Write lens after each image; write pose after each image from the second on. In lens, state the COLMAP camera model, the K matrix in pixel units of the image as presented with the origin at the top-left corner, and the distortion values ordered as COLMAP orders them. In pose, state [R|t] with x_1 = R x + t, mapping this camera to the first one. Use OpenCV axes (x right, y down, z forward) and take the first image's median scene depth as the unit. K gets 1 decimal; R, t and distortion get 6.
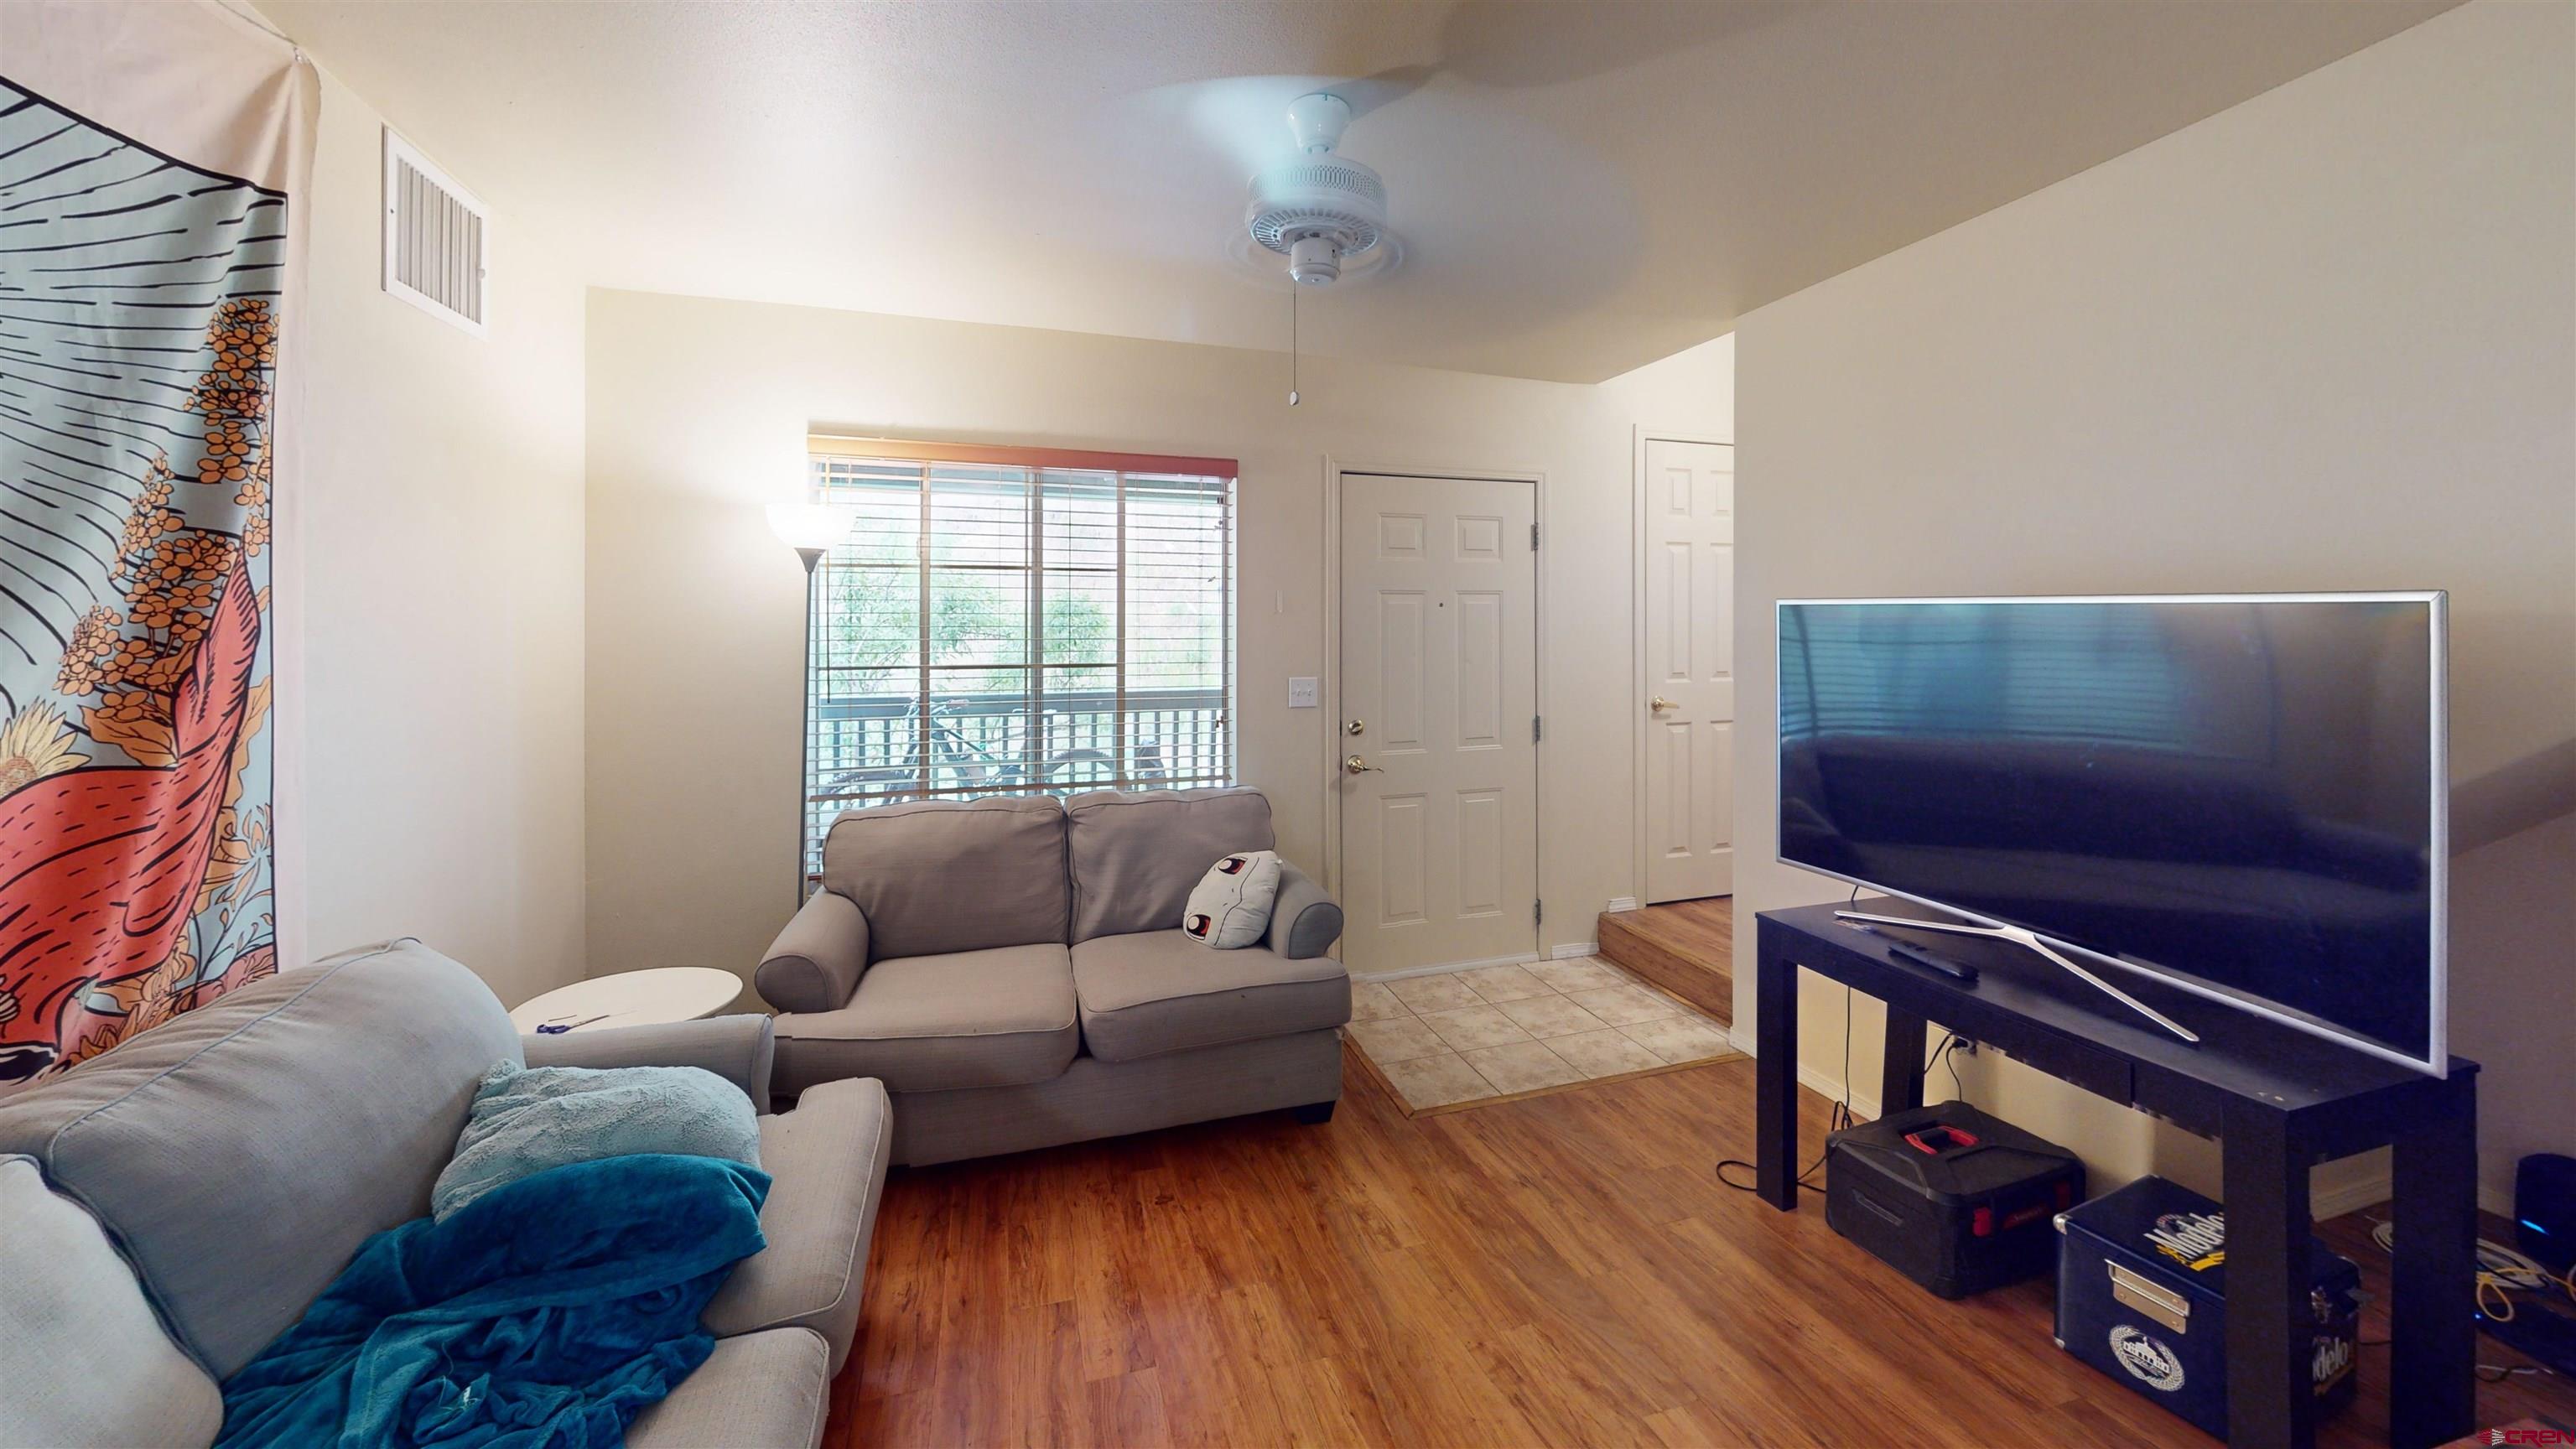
lens RADIAL K [[950.4, 0, 1288.0], [0, 950.4, 724.5], [0, 0, 1]] dist [0.000825, 0.000198]
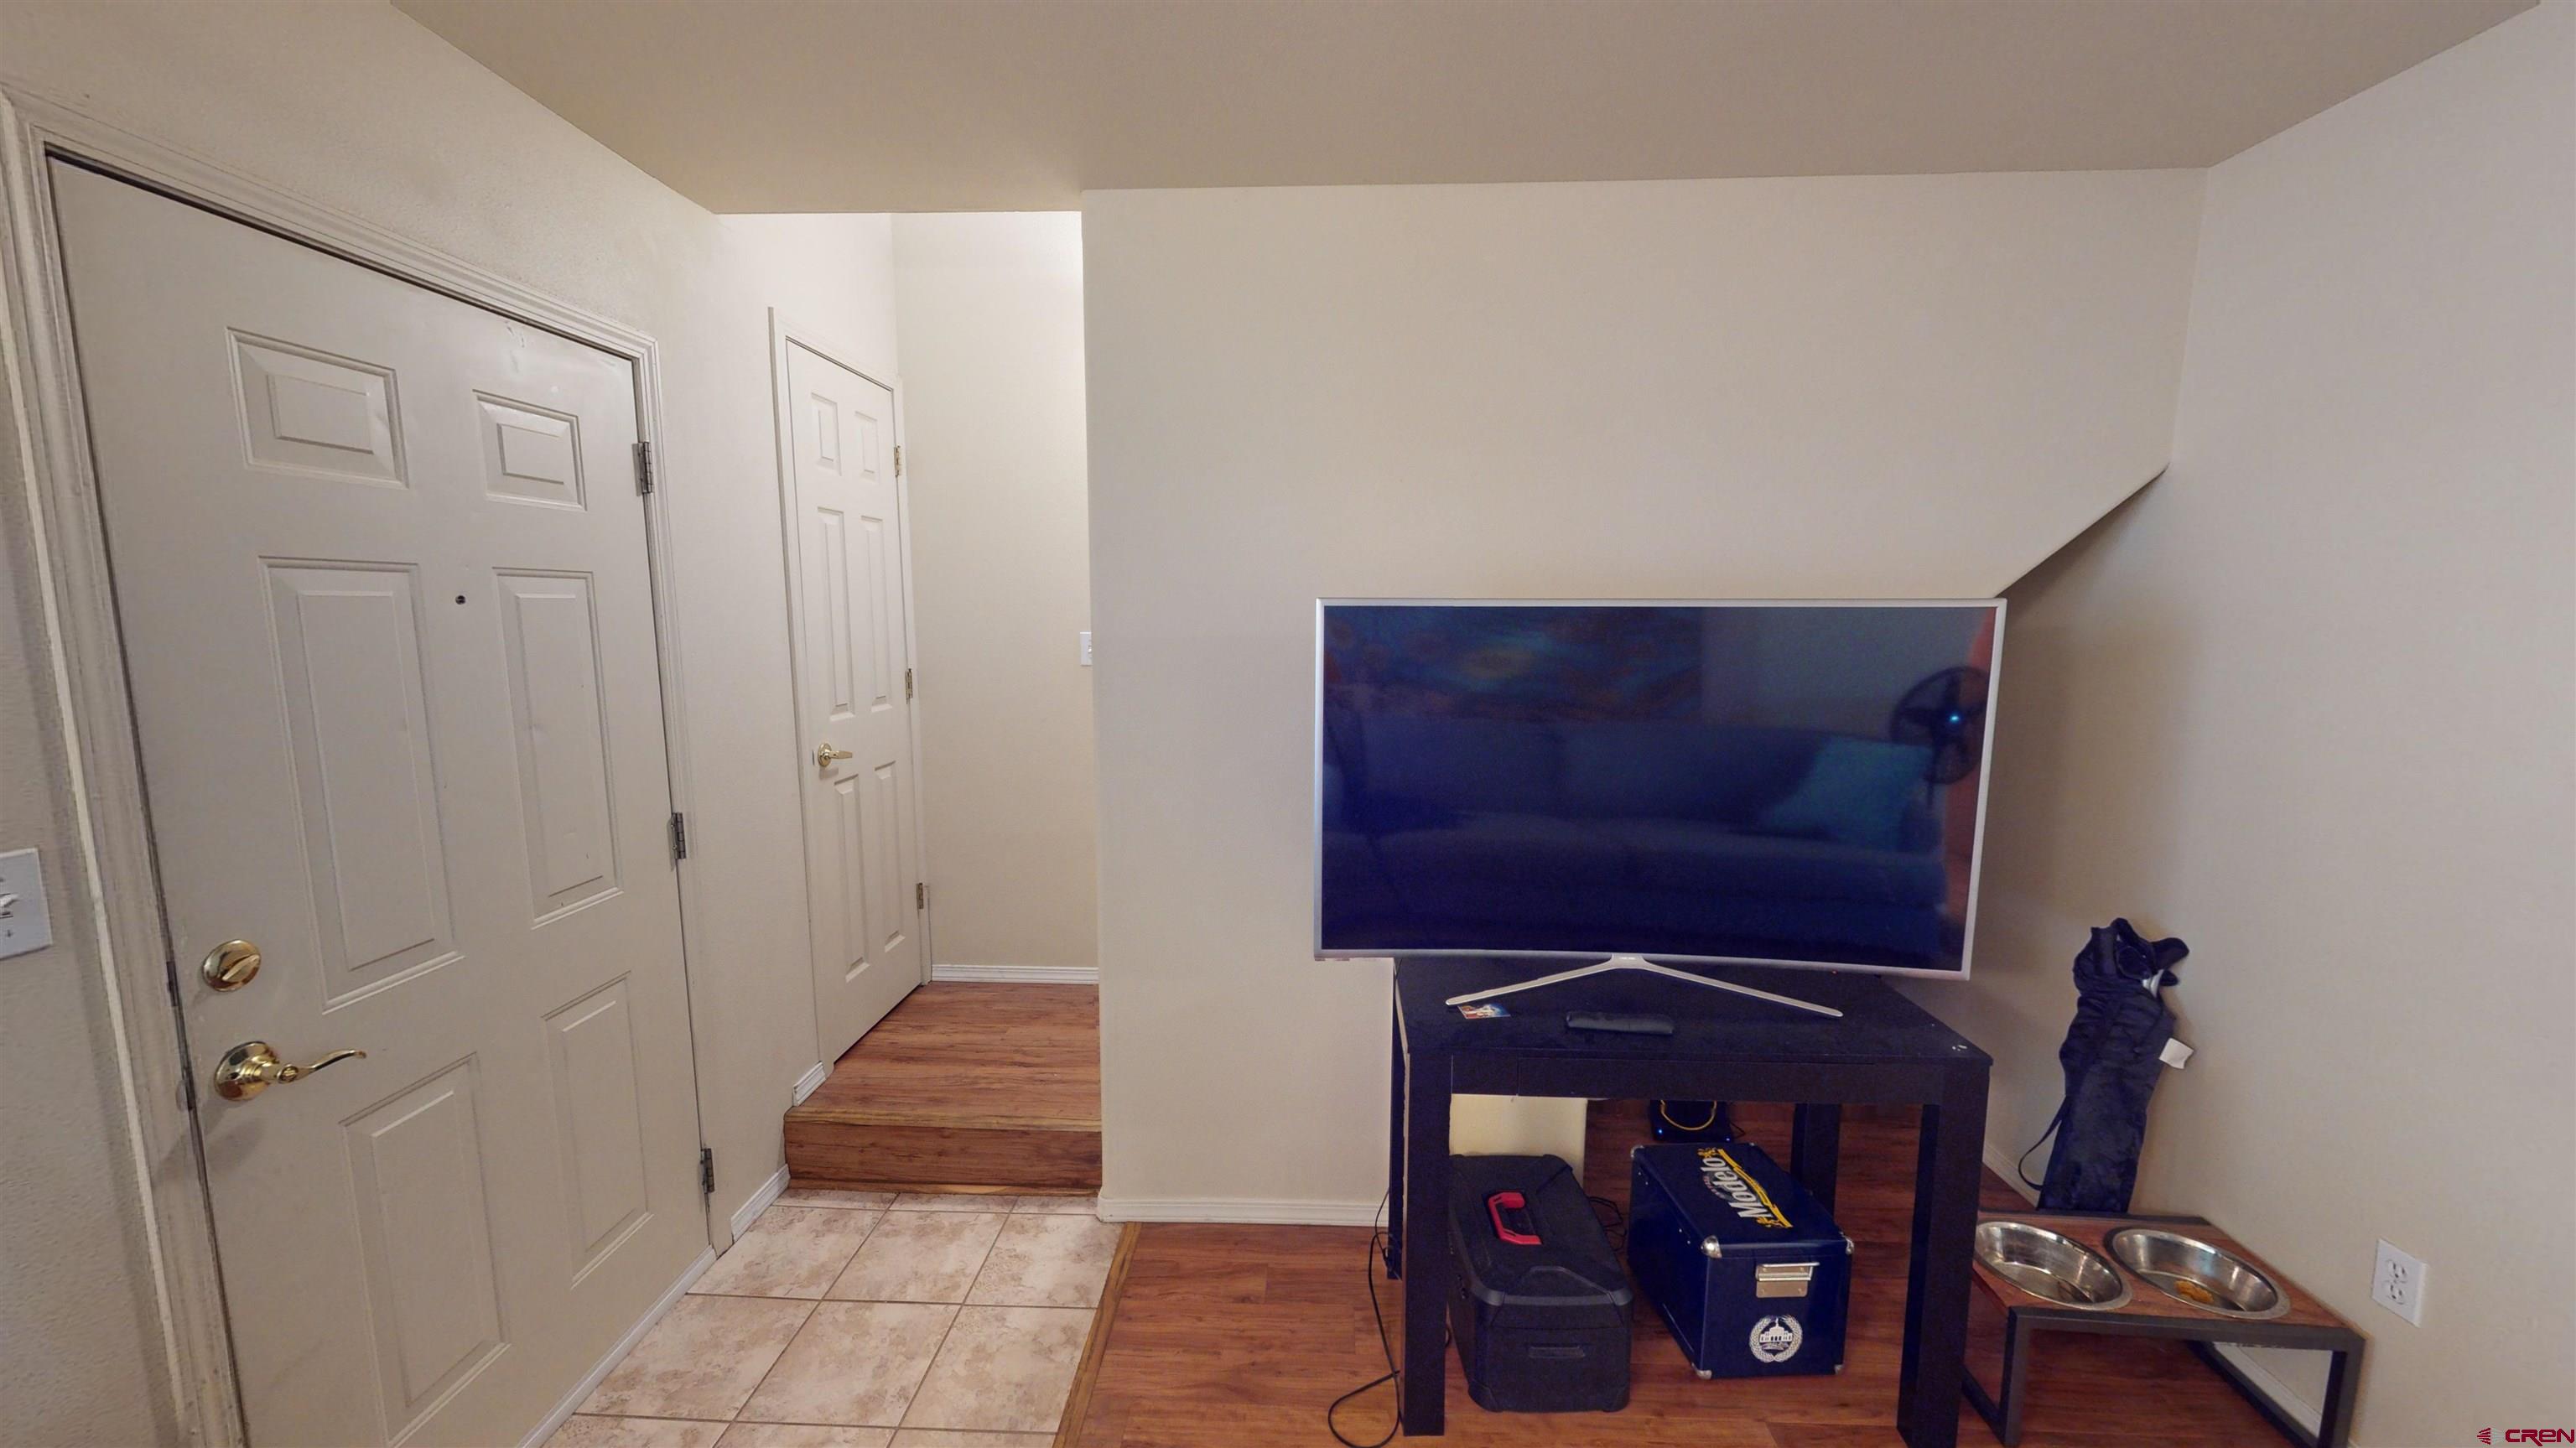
lens RADIAL K [[950.1, 0, 1280.2], [0, 950.1, 698.6], [0, 0, 1]] dist [0.058036, 0.000067]
pose [[0.372383, -0.085923, 0.924093, -0.111345], [0.109255, 0.992840, 0.048289, -0.064716], [-0.921626, 0.082980, 0.379105, 0.512624]]
